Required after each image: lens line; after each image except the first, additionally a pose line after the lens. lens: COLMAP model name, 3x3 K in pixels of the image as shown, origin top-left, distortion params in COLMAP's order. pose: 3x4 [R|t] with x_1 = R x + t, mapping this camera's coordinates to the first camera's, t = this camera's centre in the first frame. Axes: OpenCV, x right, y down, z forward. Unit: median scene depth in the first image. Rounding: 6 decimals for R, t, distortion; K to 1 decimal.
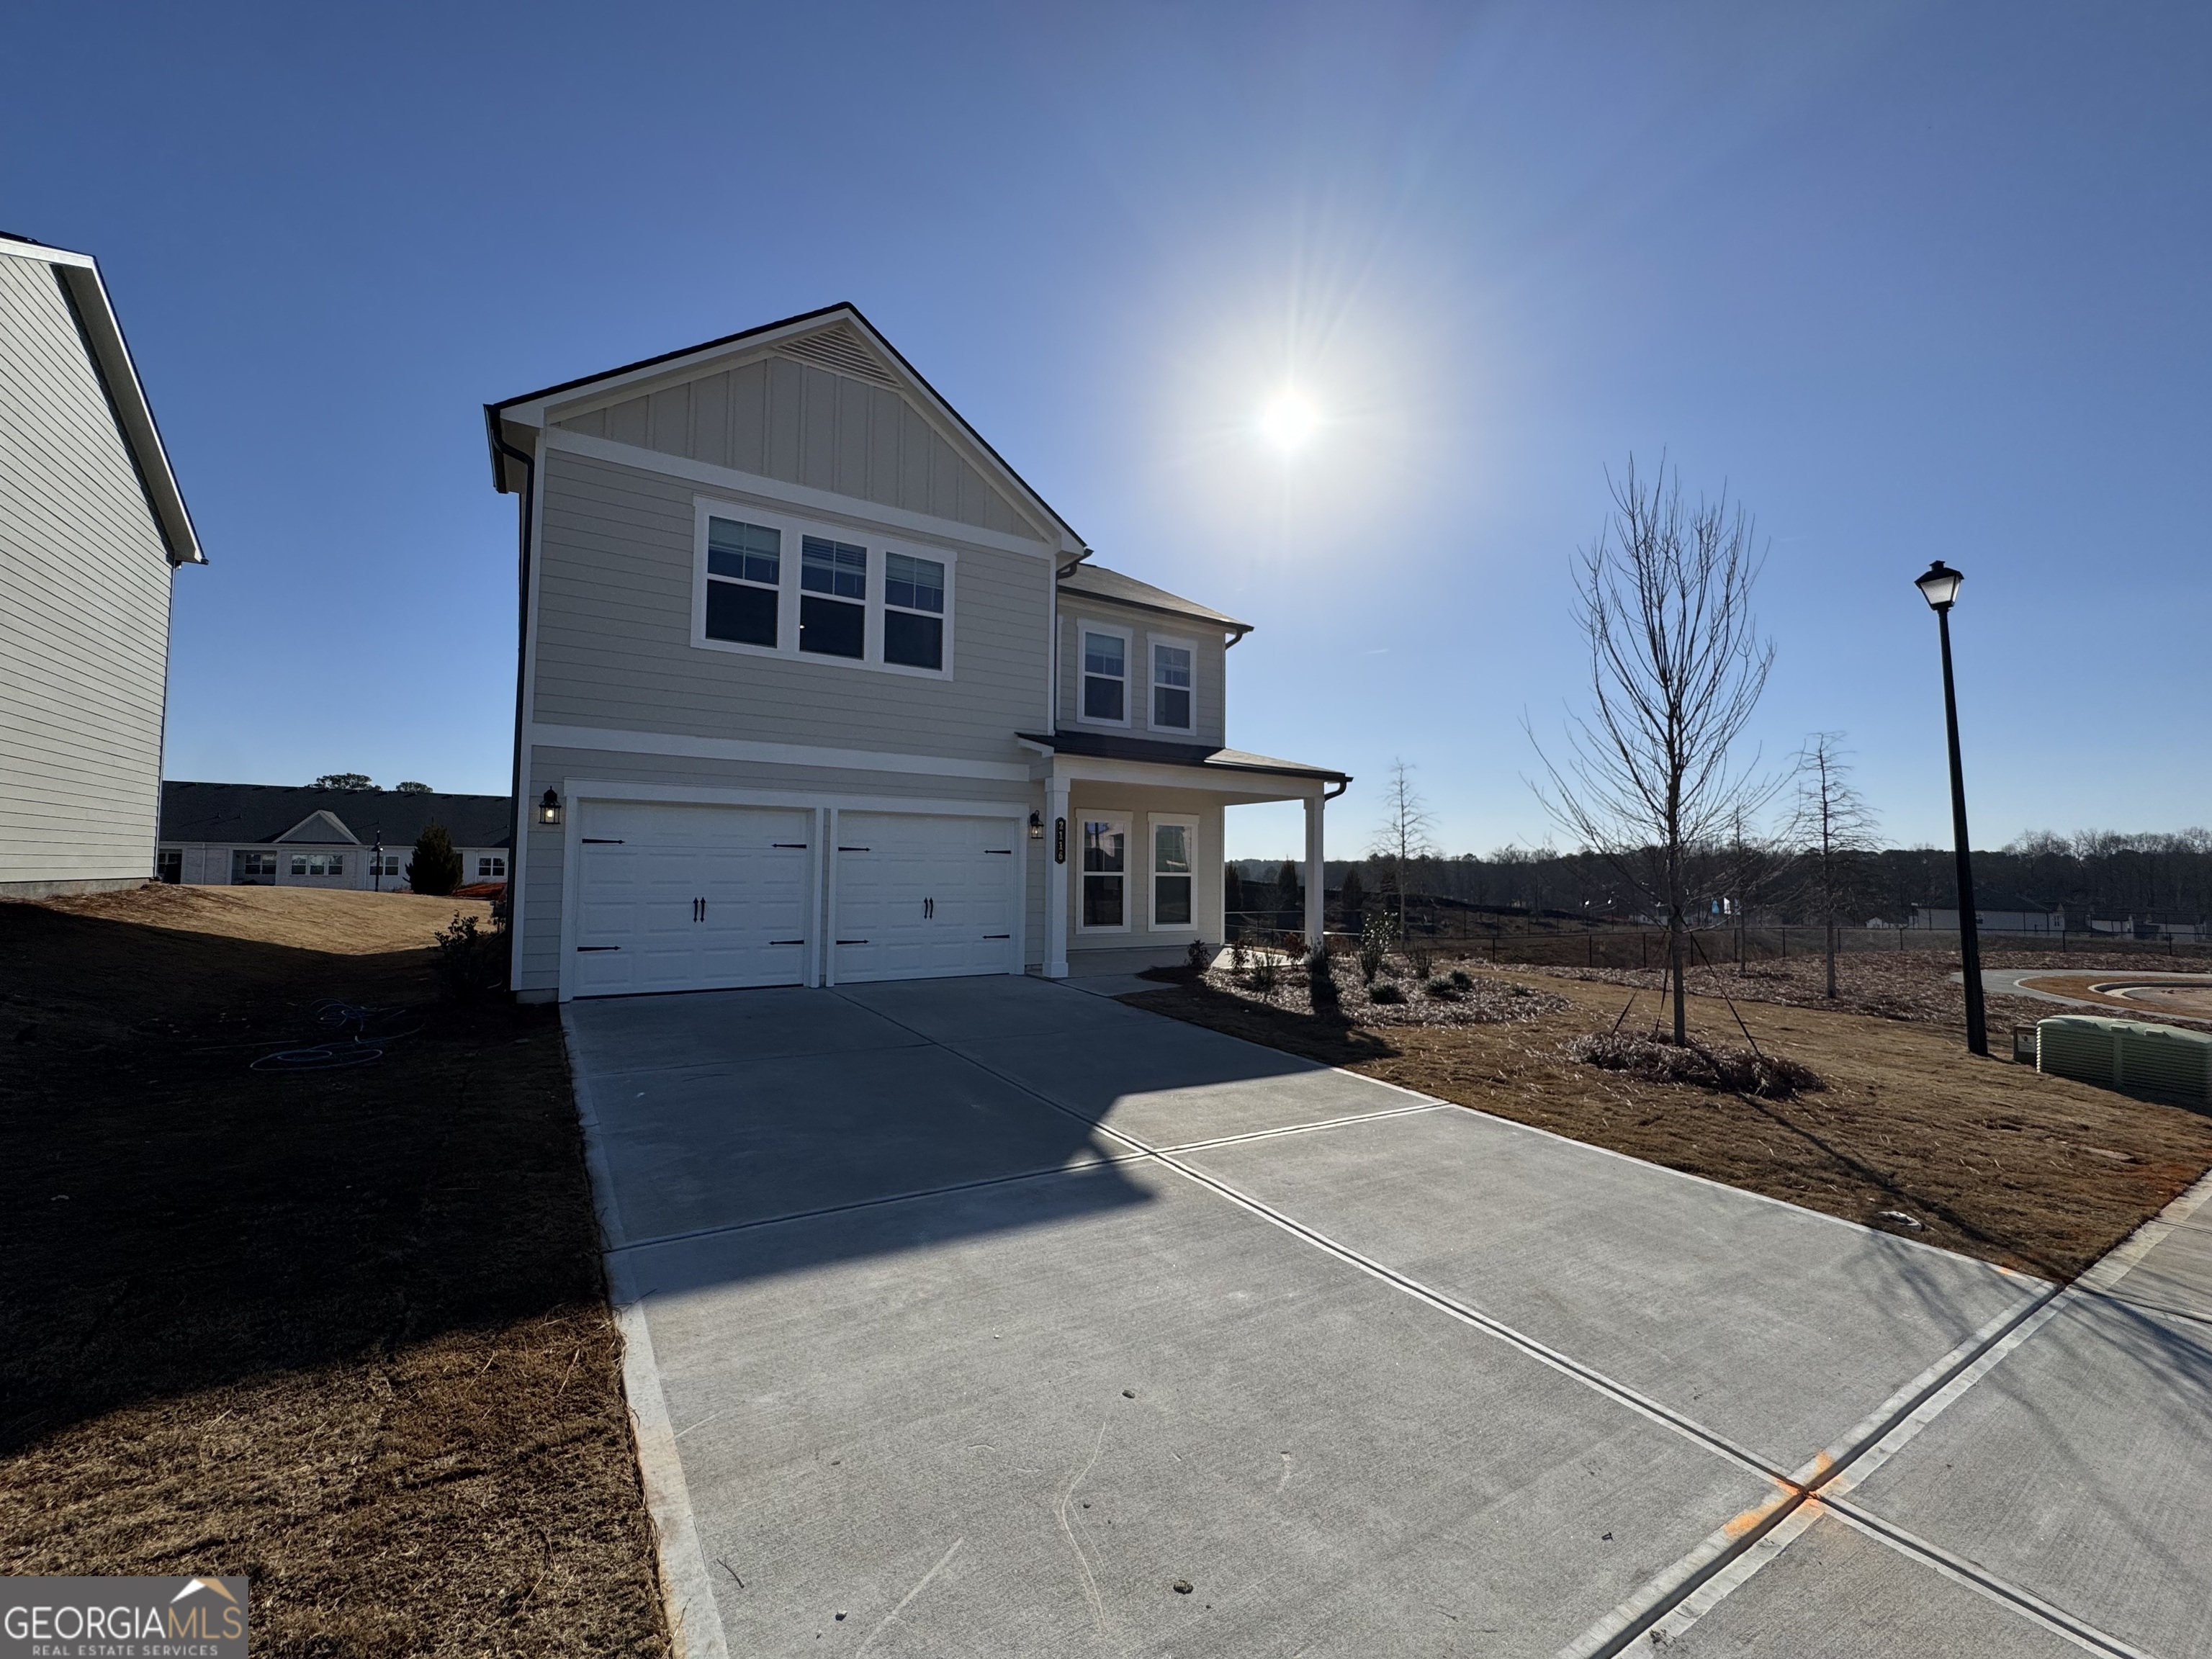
lens RADIAL K [[887.2, 0, 1109.3], [0, 887.2, 830.3], [0, 0, 1]] dist [-0.004444, 0.000781]
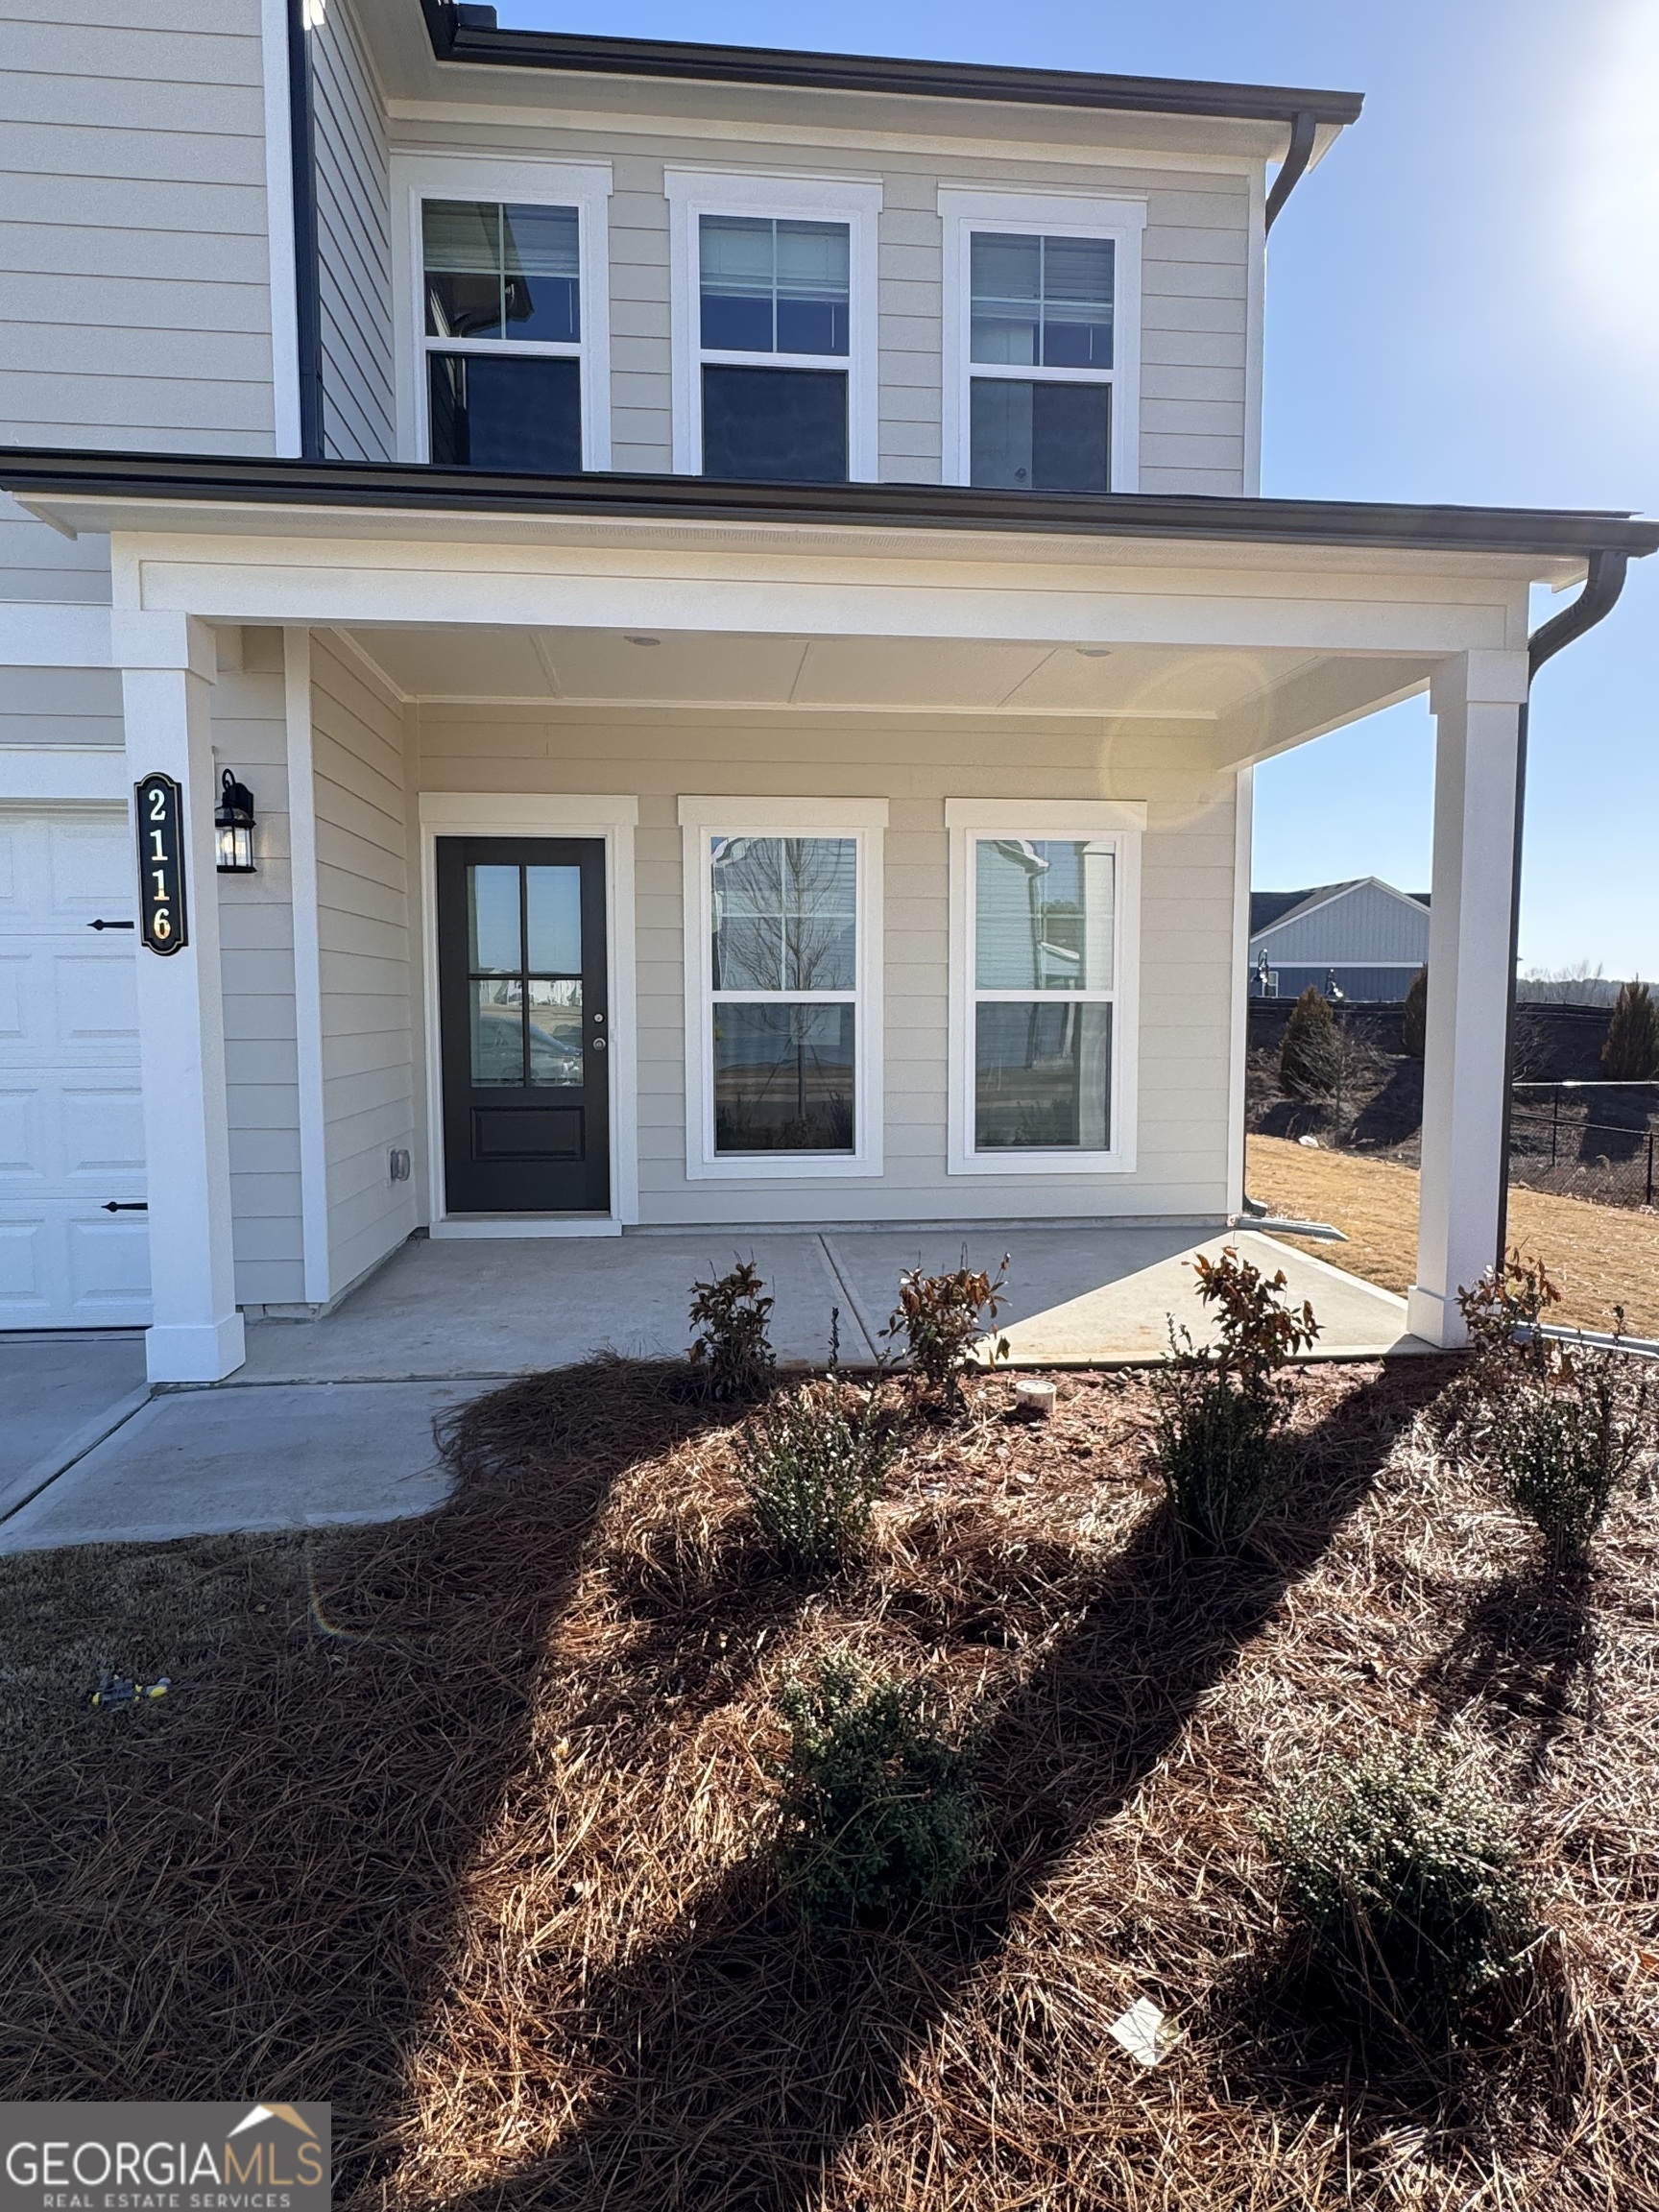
lens RADIAL K [[1303.9, 0, 829.8], [0, 1303.9, 1107.1], [0, 0, 1]] dist [0.000080, 0.001798]
pose [[0.891665, 0.023144, -0.452105, 0.301343], [0.033475, 0.992587, 0.116834, 0.045170], [0.451457, -0.119310, 0.884280, 0.767363]]
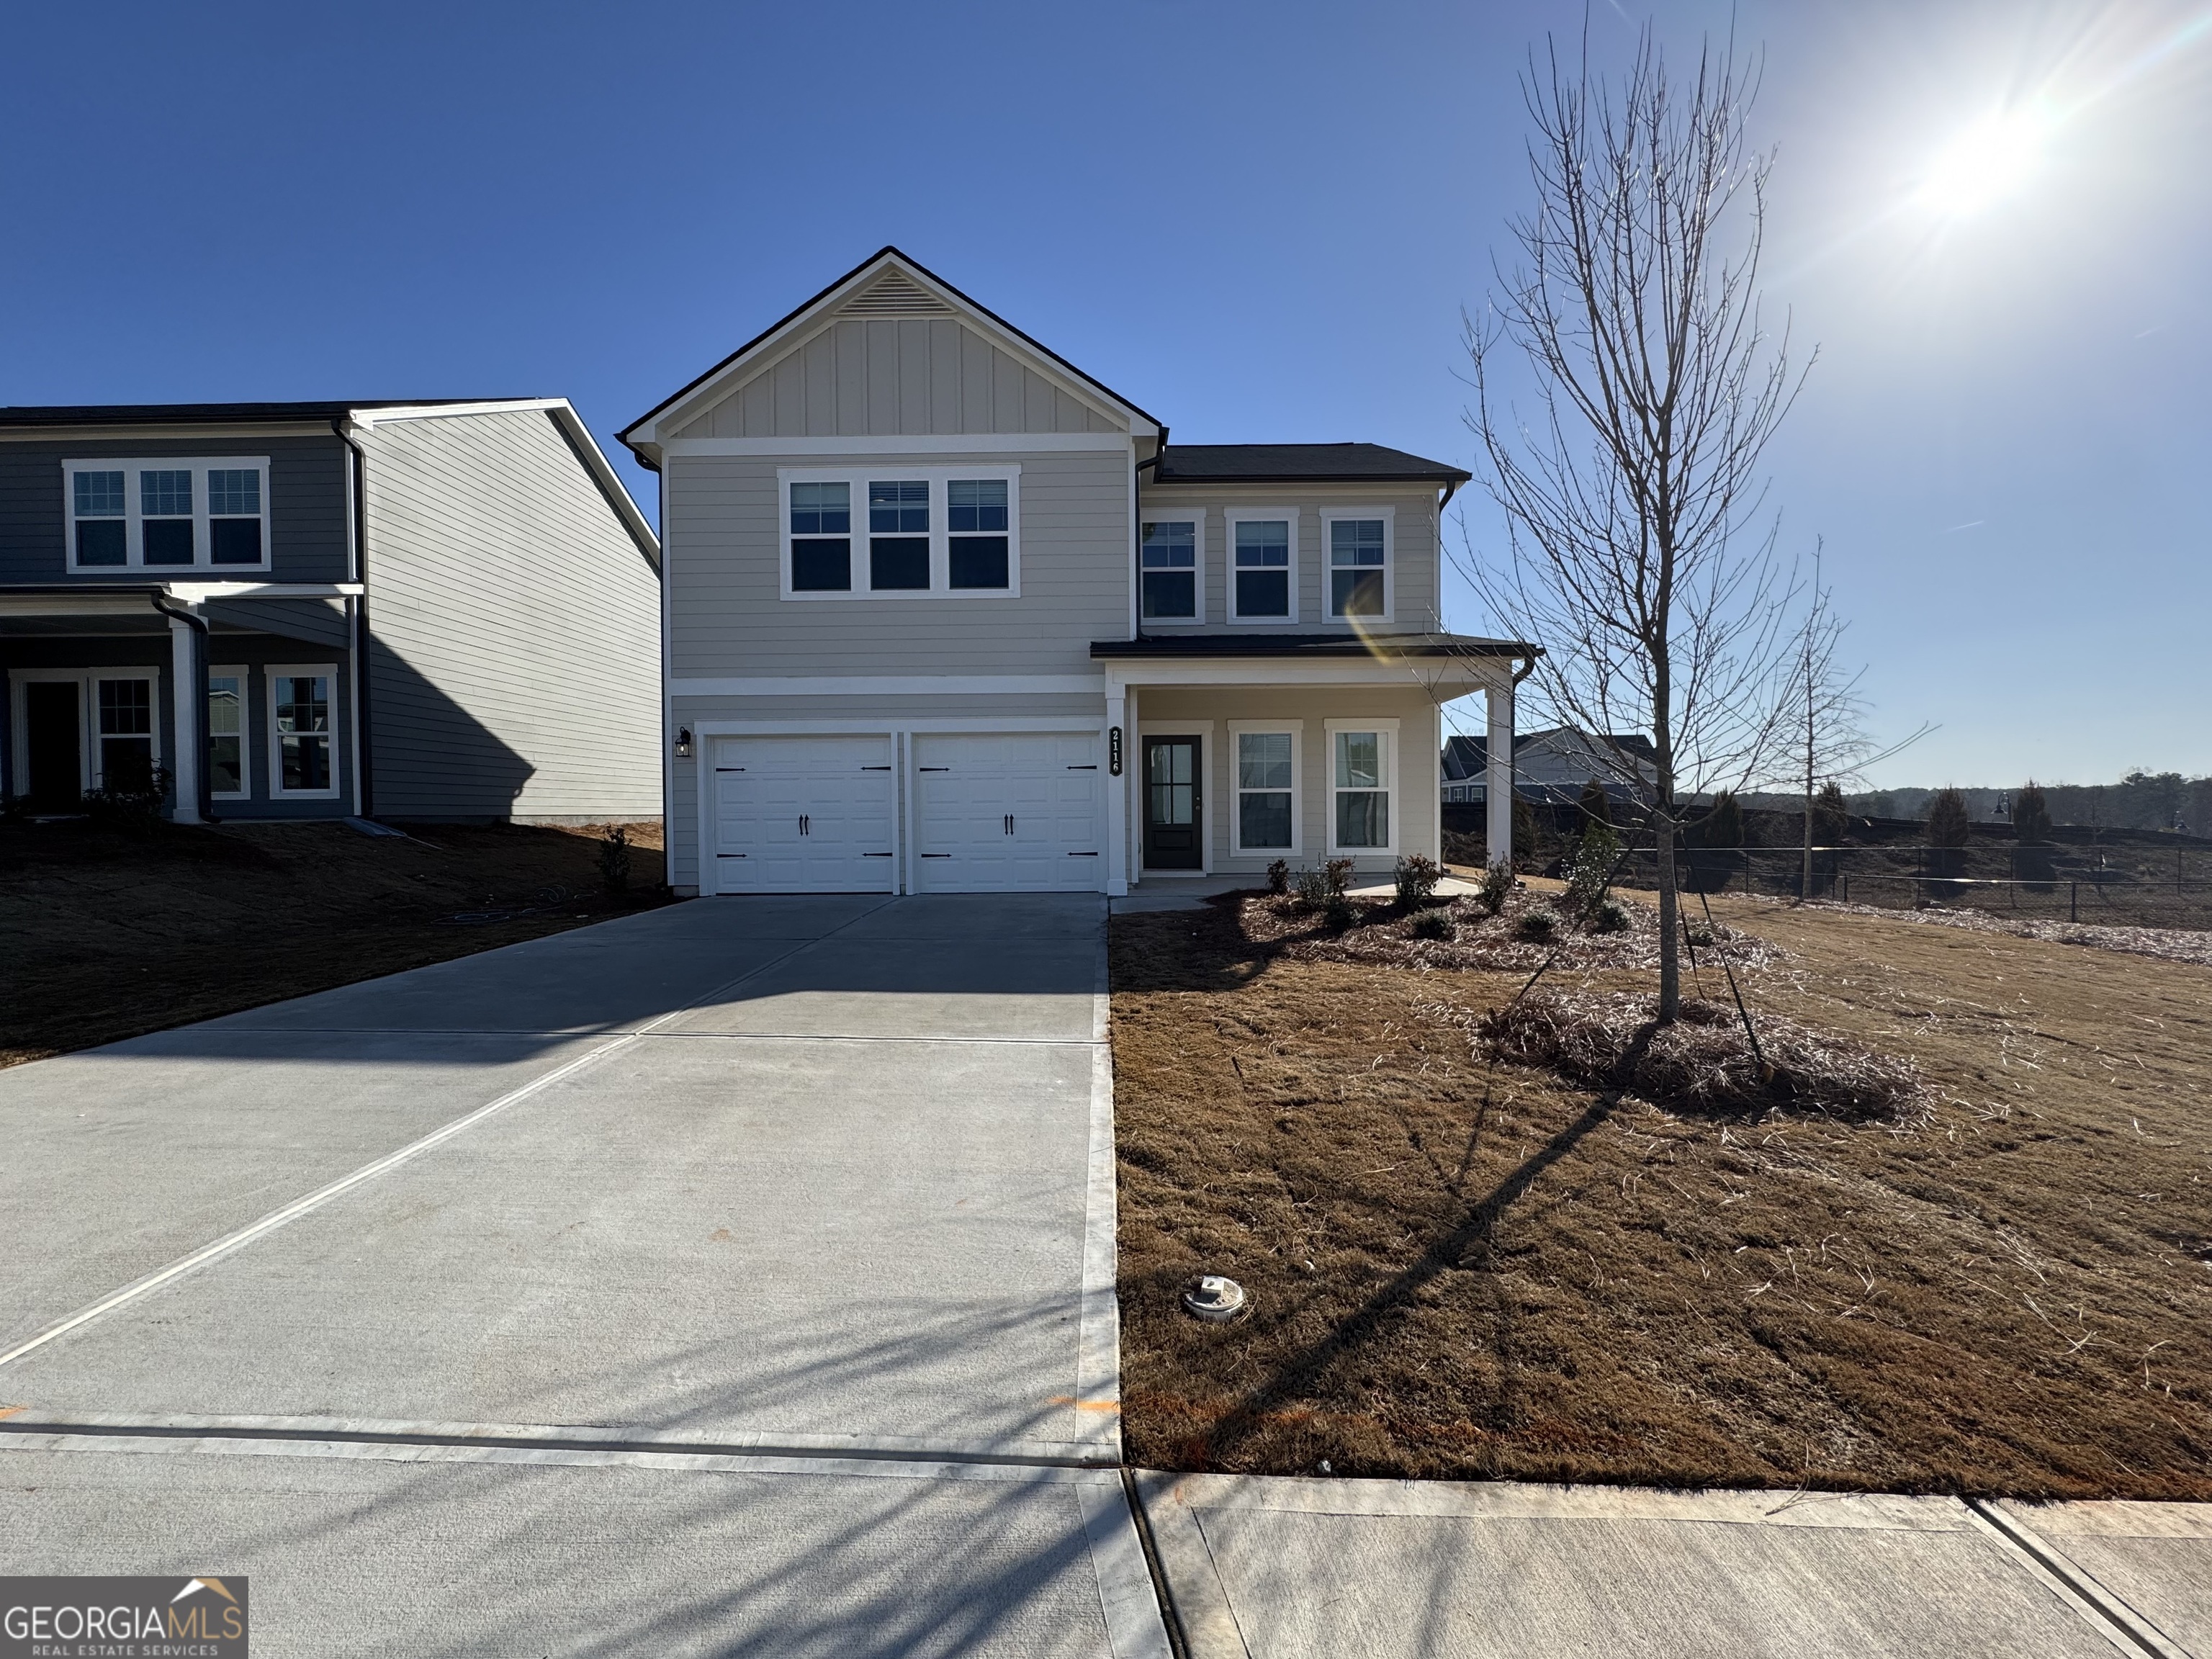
lens RADIAL K [[887.2, 0, 1106.5], [0, 887.2, 830.7], [0, 0, 1]] dist [-0.004444, 0.000781]
pose [[0.837312, -0.007591, -0.546672, 0.465300], [0.043217, 0.997694, 0.052339, 0.047230], [0.545014, -0.067449, 0.835709, 0.209191]]
